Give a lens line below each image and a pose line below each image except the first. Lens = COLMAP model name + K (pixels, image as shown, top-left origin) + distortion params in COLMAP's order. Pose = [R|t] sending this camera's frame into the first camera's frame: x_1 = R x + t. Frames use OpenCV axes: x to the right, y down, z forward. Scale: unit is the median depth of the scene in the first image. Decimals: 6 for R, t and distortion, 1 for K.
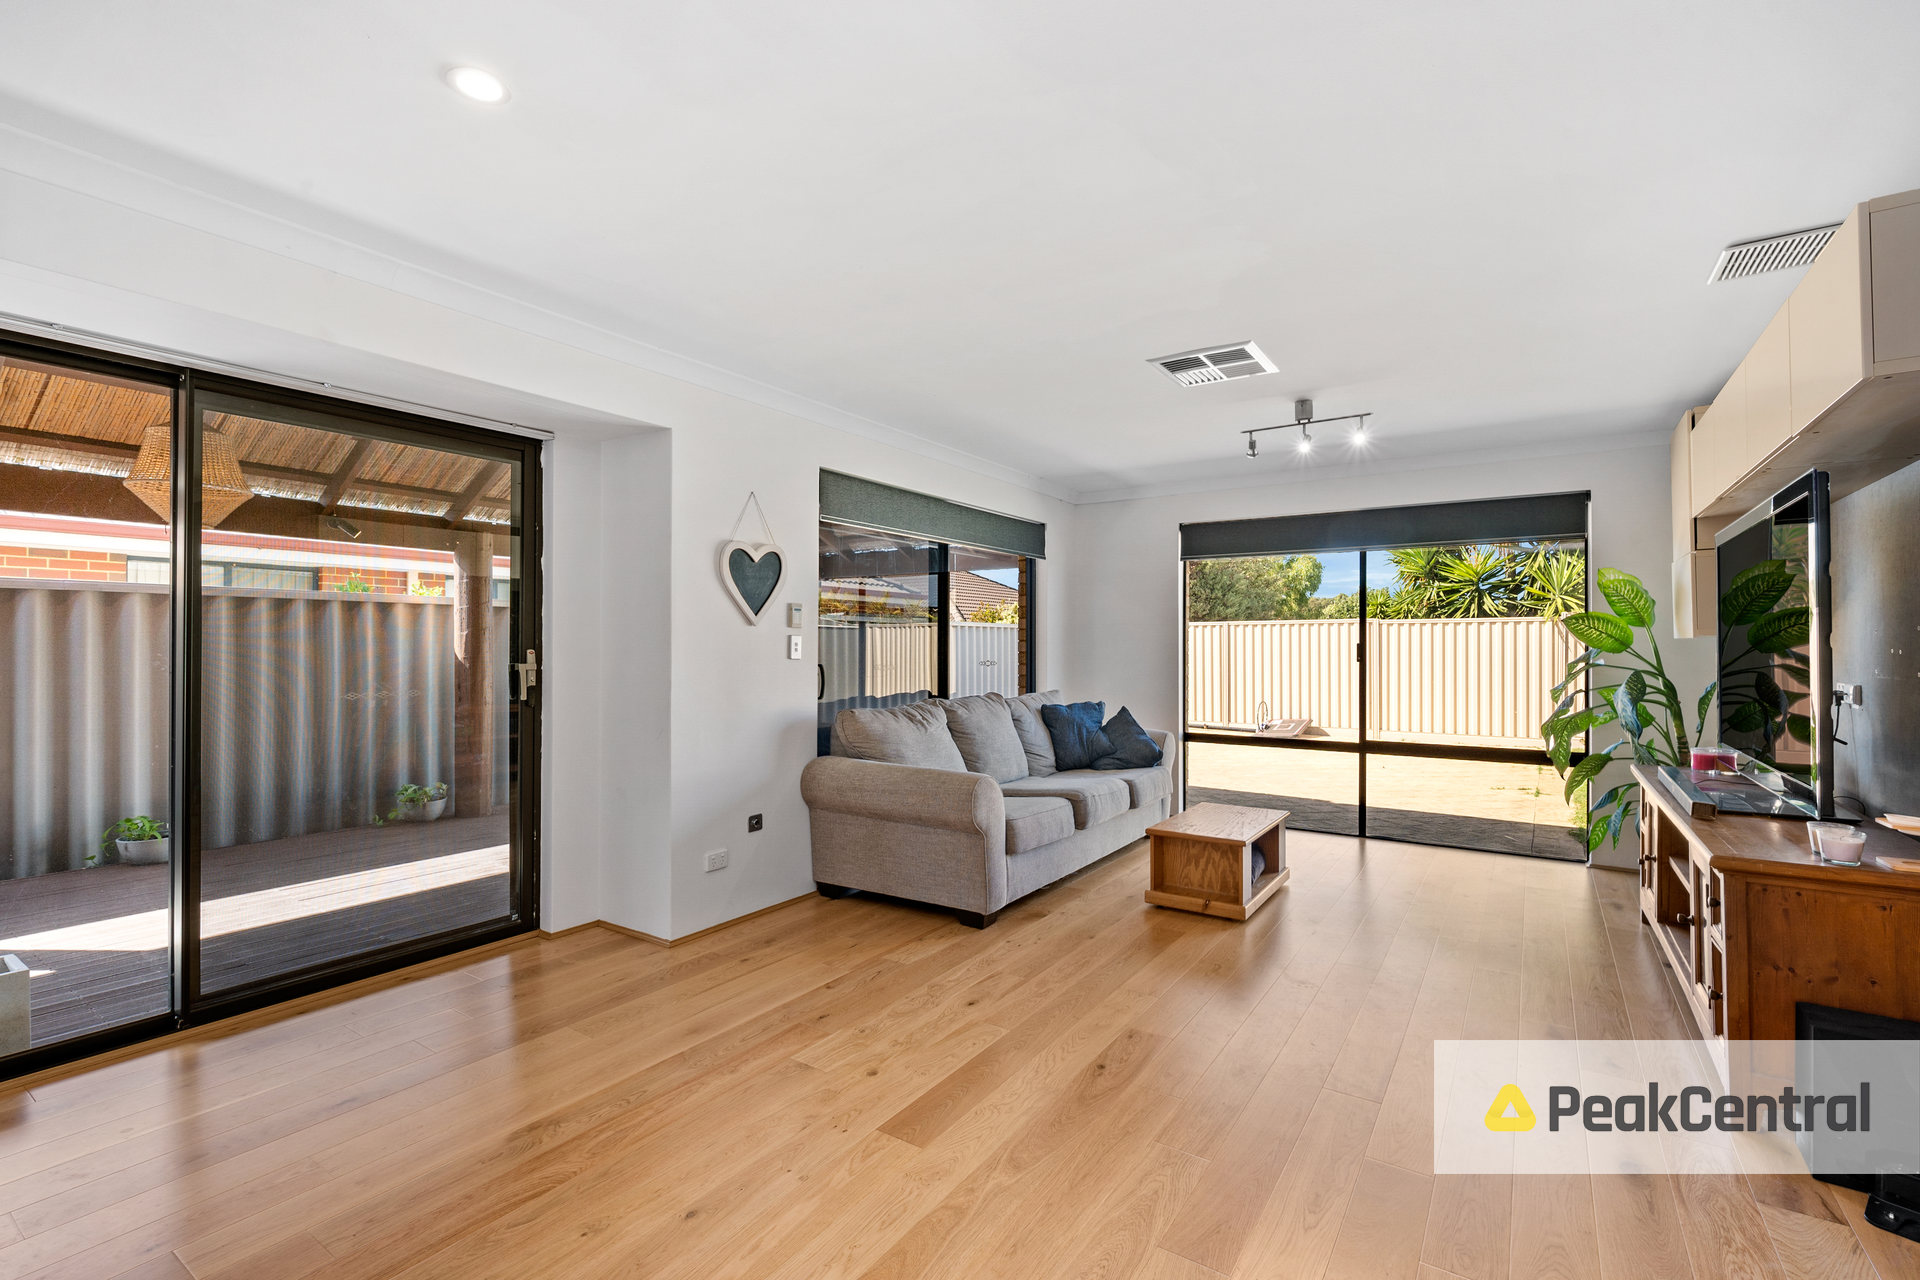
lens RADIAL K [[844.8, 0, 953.1], [0, 844.8, 643.4], [0, 0, 1]] dist [0.001140, 0.000070]
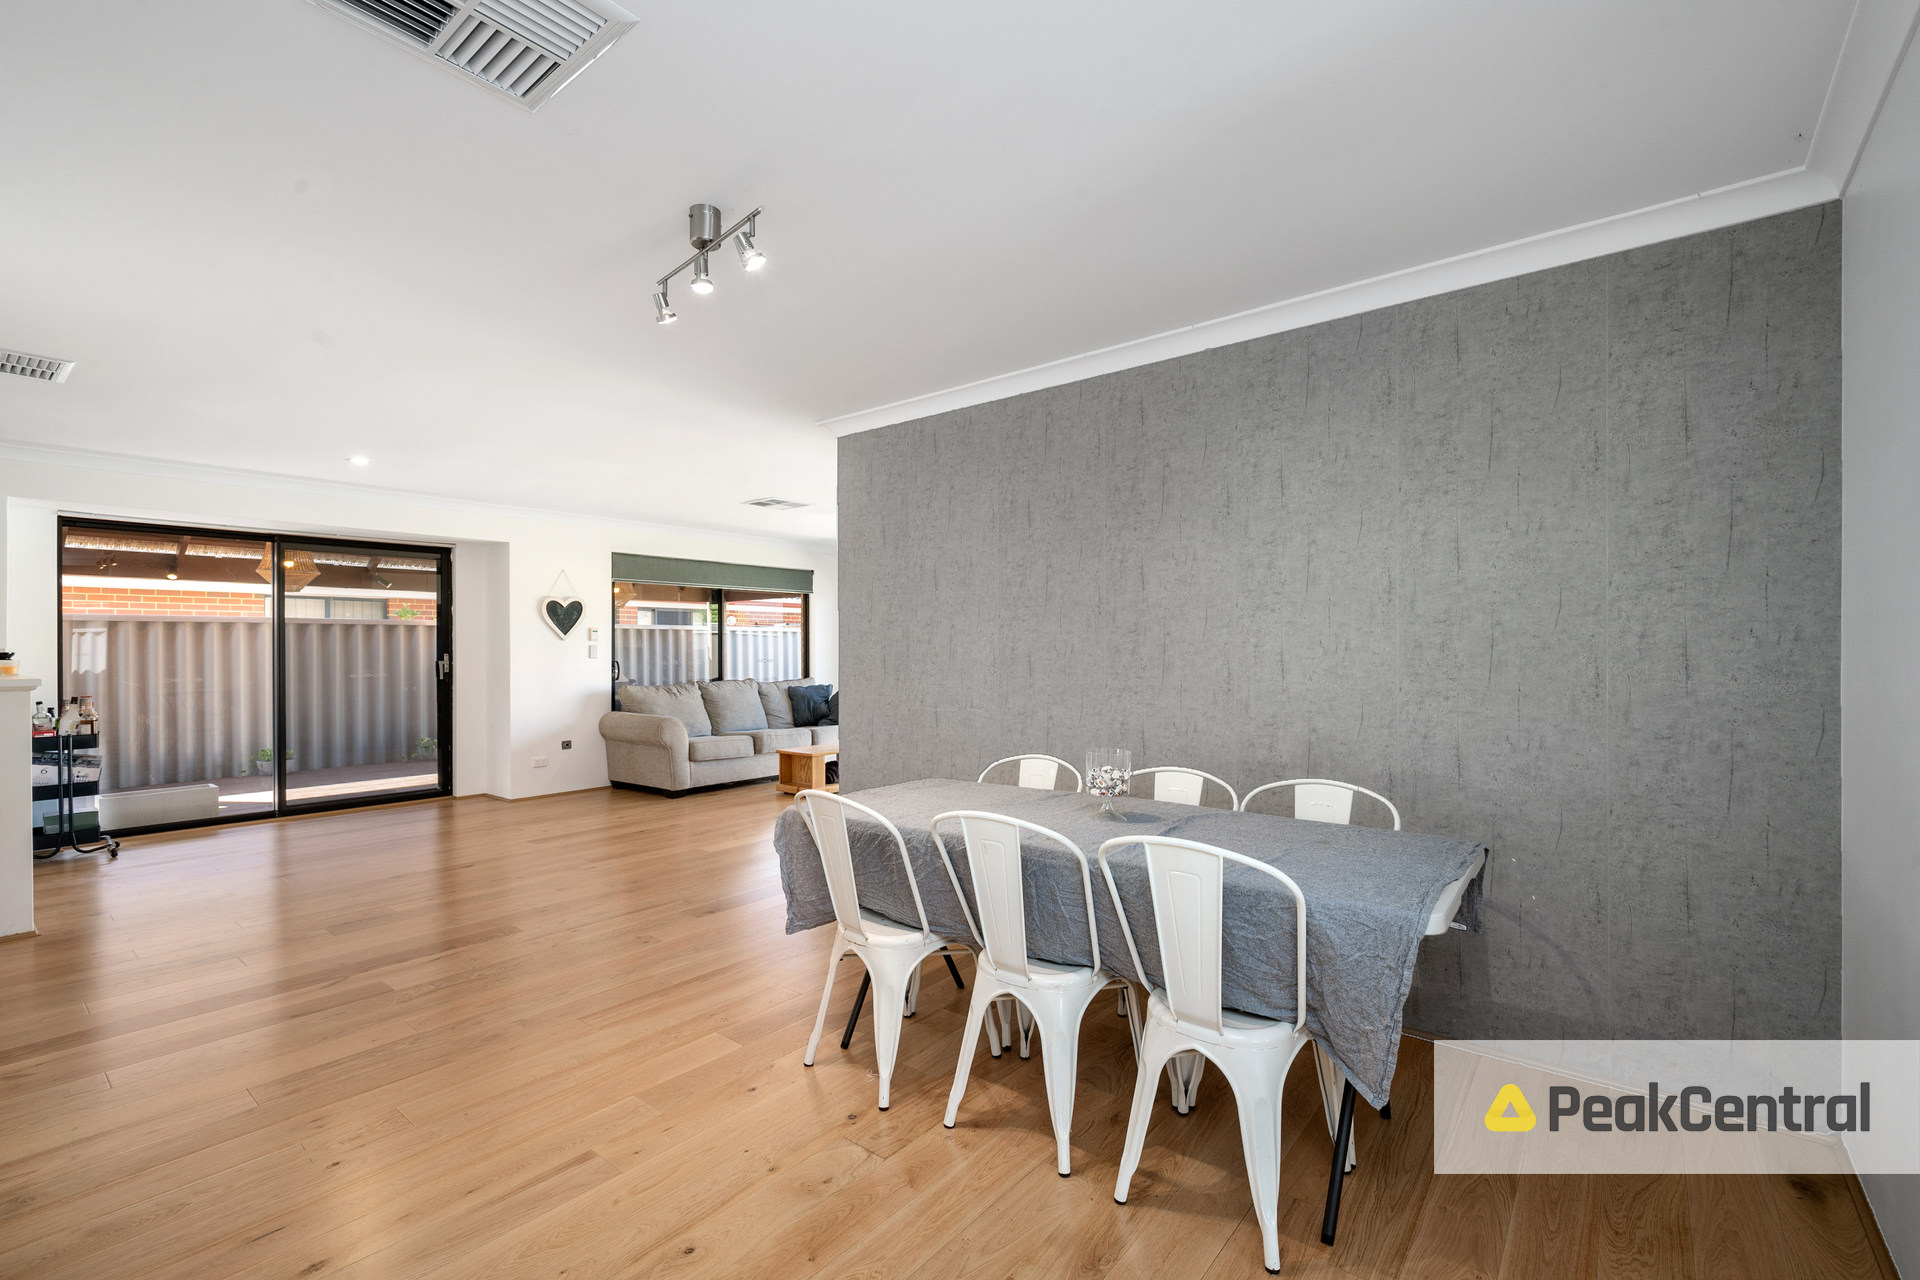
lens RADIAL K [[791.5, 0, 926.4], [0, 791.5, 650.2], [0, 0, 1]] dist [-0.001057, 0.000225]
pose [[0.996365, -0.006135, -0.084971, 0.659868], [0.006505, 0.999970, 0.004086, -0.001026], [0.084943, -0.004624, 0.996375, -0.636347]]
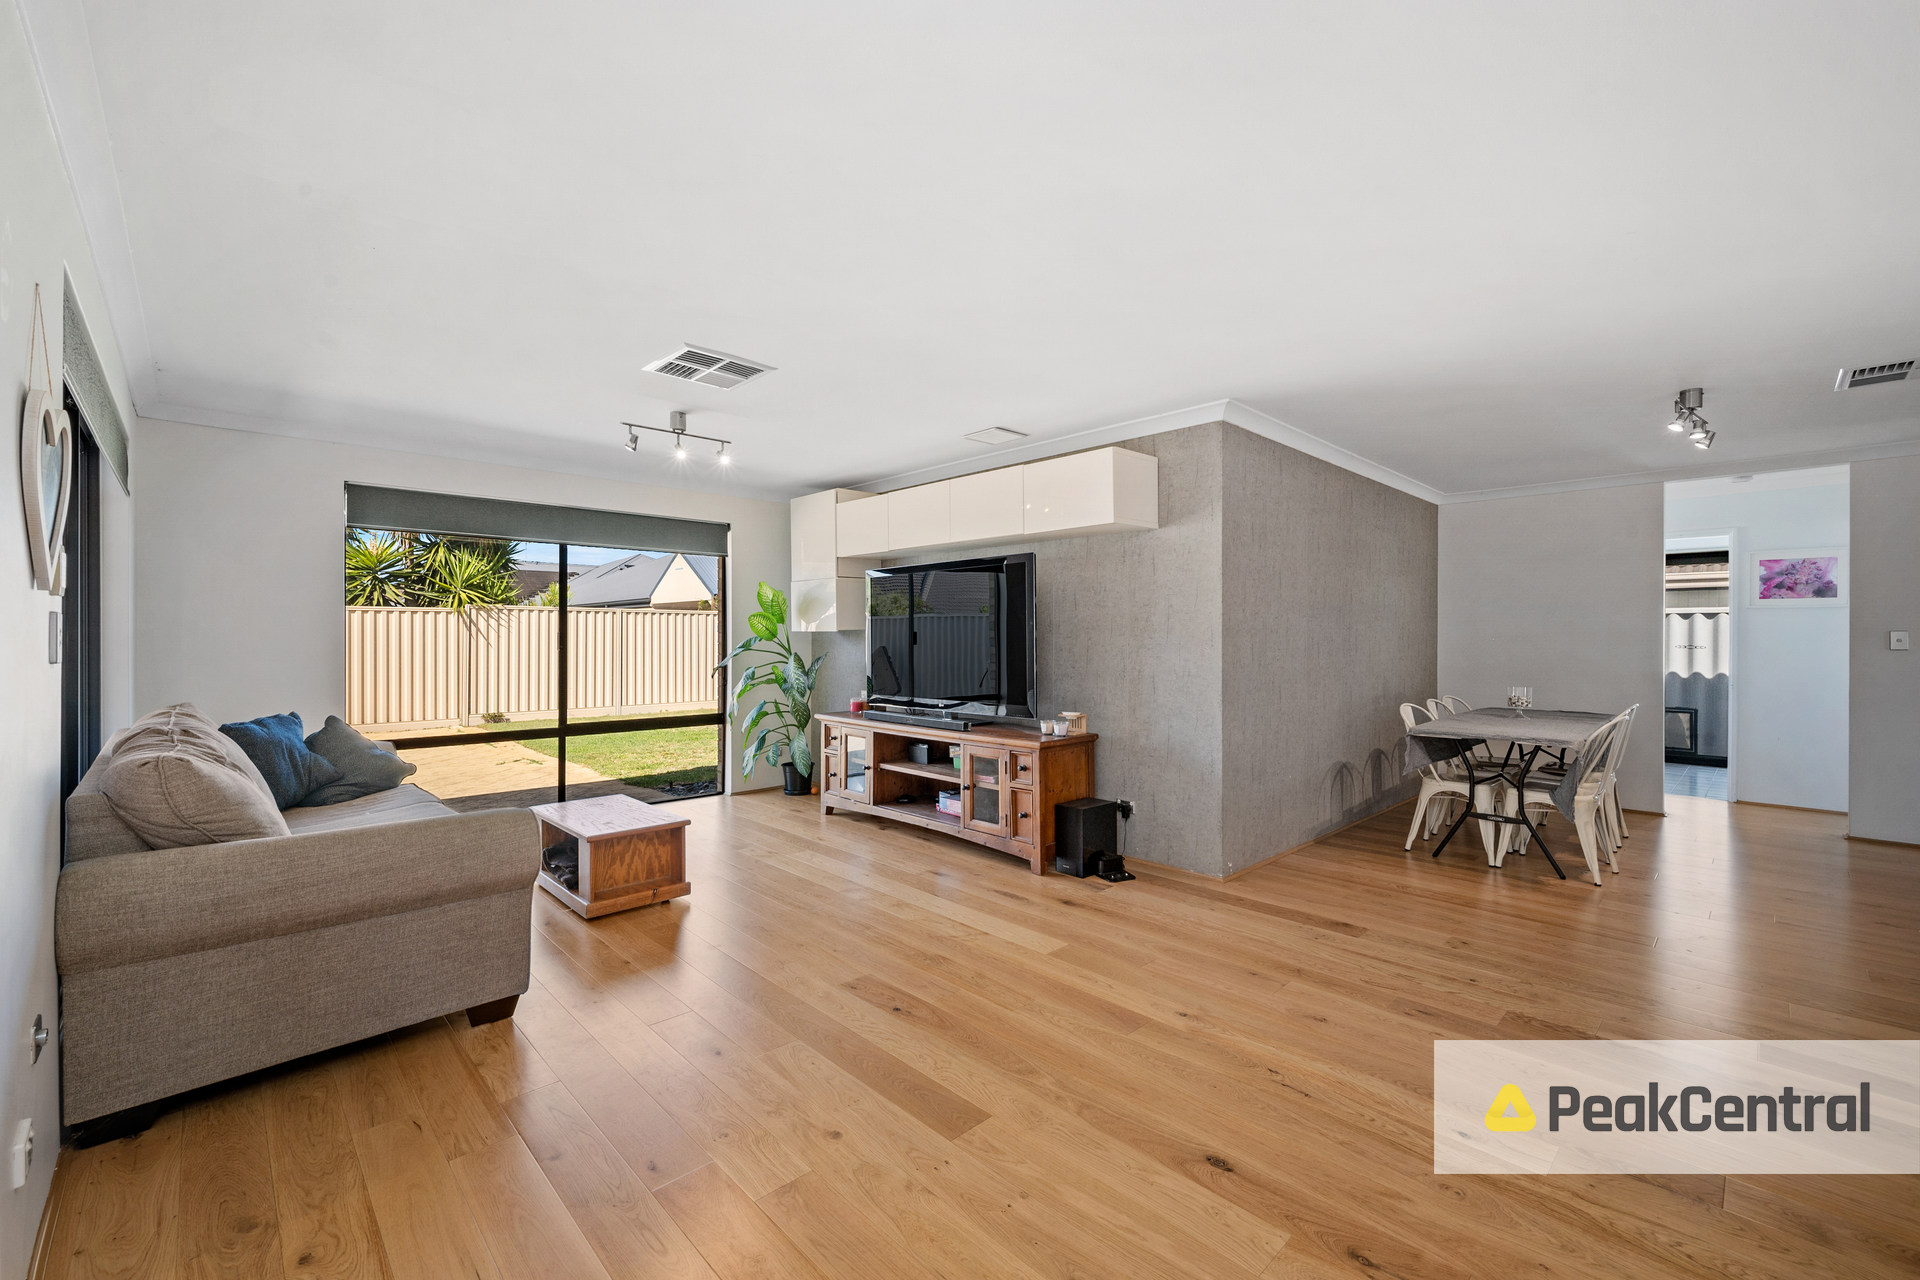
lens RADIAL K [[791.5, 0, 956.7], [0, 791.5, 637.6], [0, 0, 1]] dist [-0.001057, 0.000225]
pose [[0.208239, -0.001861, 0.978076, -0.499798], [-0.006566, 0.999973, 0.003300, -0.000862], [-0.978056, -0.007109, 0.208221, 0.416927]]
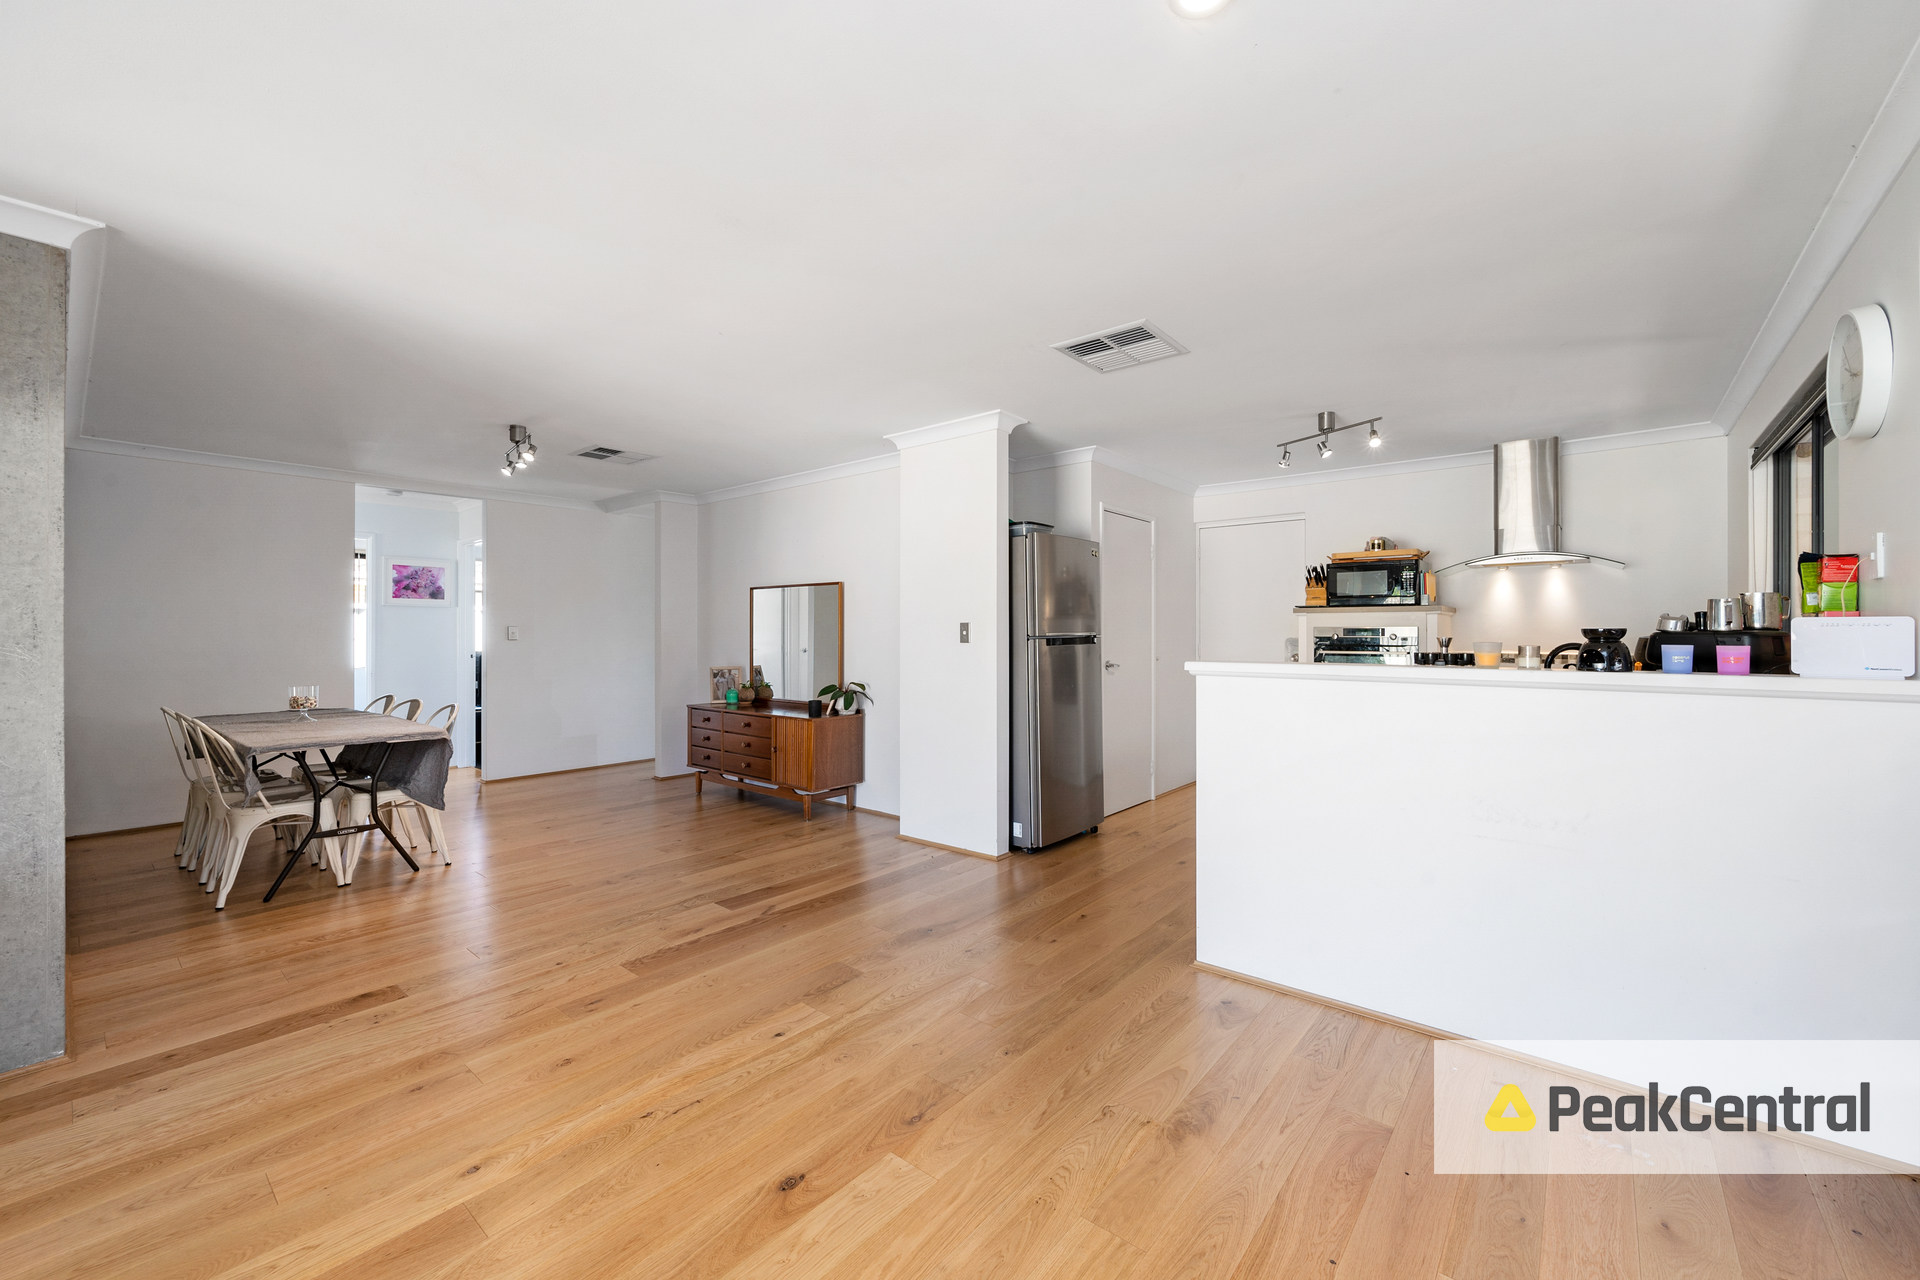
lens RADIAL K [[763.3, 0, 965.1], [0, 763.3, 632.5], [0, 0, 1]] dist [-0.006482, 0.000130]
pose [[-0.995756, 0.000418, 0.092033, -0.166656], [0.000315, 0.999999, -0.001136, -0.000269], [-0.092033, -0.001102, -0.995755, 0.761091]]
